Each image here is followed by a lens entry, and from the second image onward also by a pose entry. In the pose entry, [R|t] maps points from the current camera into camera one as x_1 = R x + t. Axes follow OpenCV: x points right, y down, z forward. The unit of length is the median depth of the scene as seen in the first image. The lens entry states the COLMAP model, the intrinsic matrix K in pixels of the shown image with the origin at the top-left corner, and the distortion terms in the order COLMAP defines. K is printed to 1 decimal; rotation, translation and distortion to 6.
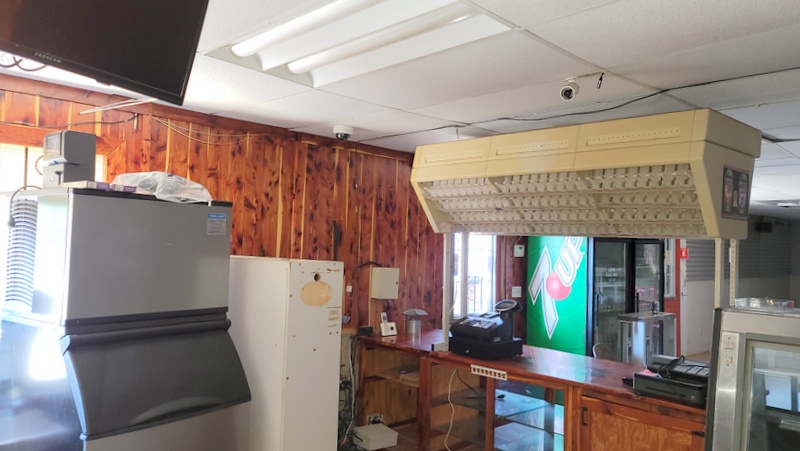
lens RADIAL K [[609.6, 0, 400.0], [0, 609.6, 225.5], [0, 0, 1]] dist [0.058337, -0.004558]
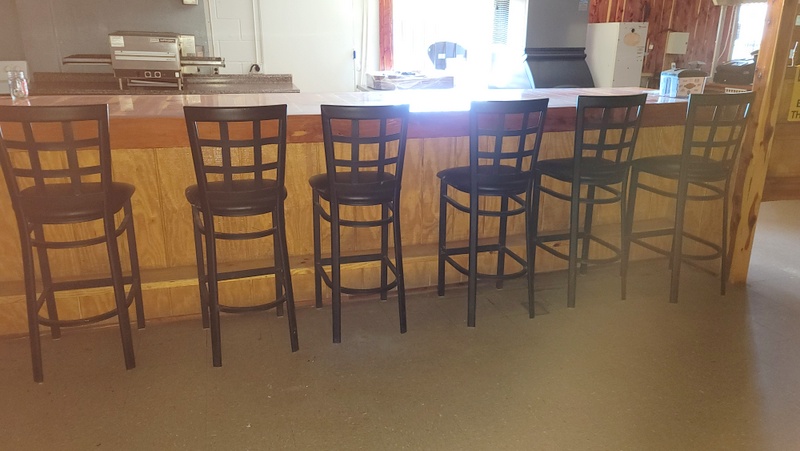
lens RADIAL K [[609.6, 0, 400.0], [0, 609.6, 225.5], [0, 0, 1]] dist [0.058337, -0.004558]
pose [[0.892296, 0.115965, -0.436303, 0.083972], [0.029630, 0.949318, 0.312917, 0.021172], [0.450478, -0.292142, 0.843636, -0.742860]]
